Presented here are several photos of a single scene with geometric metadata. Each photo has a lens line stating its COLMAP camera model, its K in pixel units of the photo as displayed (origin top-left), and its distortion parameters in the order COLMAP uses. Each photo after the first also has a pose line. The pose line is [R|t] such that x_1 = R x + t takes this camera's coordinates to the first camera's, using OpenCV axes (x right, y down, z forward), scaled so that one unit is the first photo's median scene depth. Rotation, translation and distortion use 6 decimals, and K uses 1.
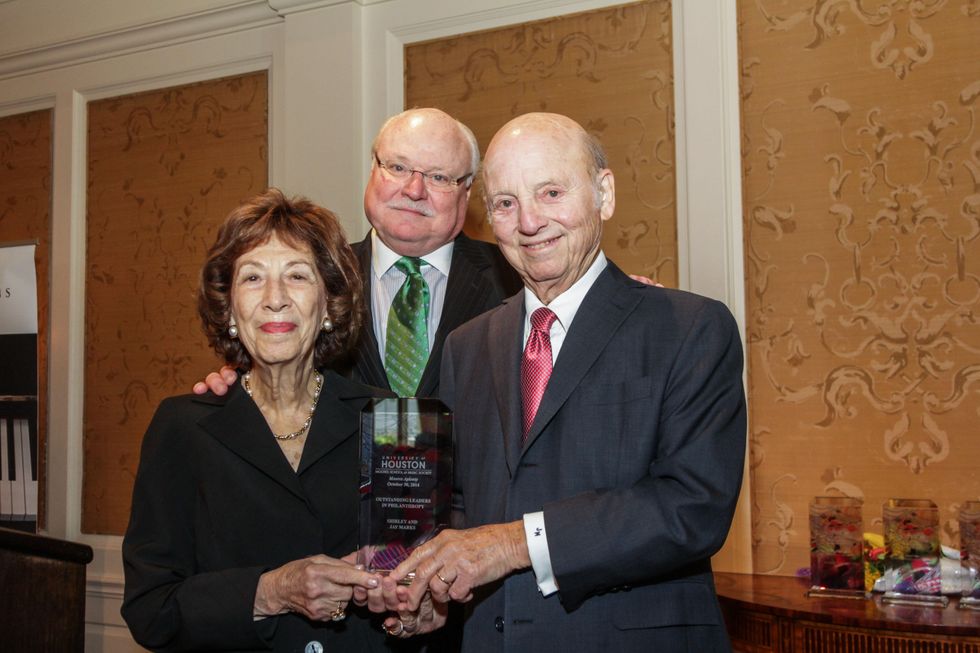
lens RADIAL K [[1344.4, 0, 490.0], [0, 1344.4, 326.5], [0, 0, 1]] dist [-0.002065, 0.054276]
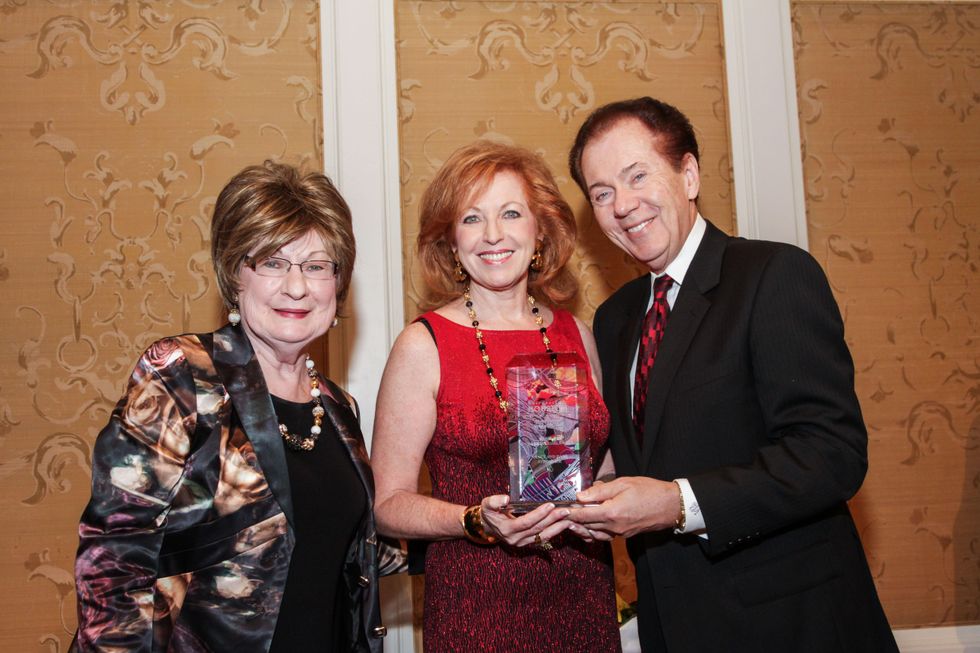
lens RADIAL K [[1424.7, 0, 491.0], [0, 1424.7, 274.2], [0, 0, 1]] dist [0.020856, 0.158742]
pose [[0.750019, 0.059579, 0.658727, -0.381947], [-0.002202, 0.996154, -0.087591, 0.016361], [-0.661412, 0.064244, 0.747266, 0.240005]]
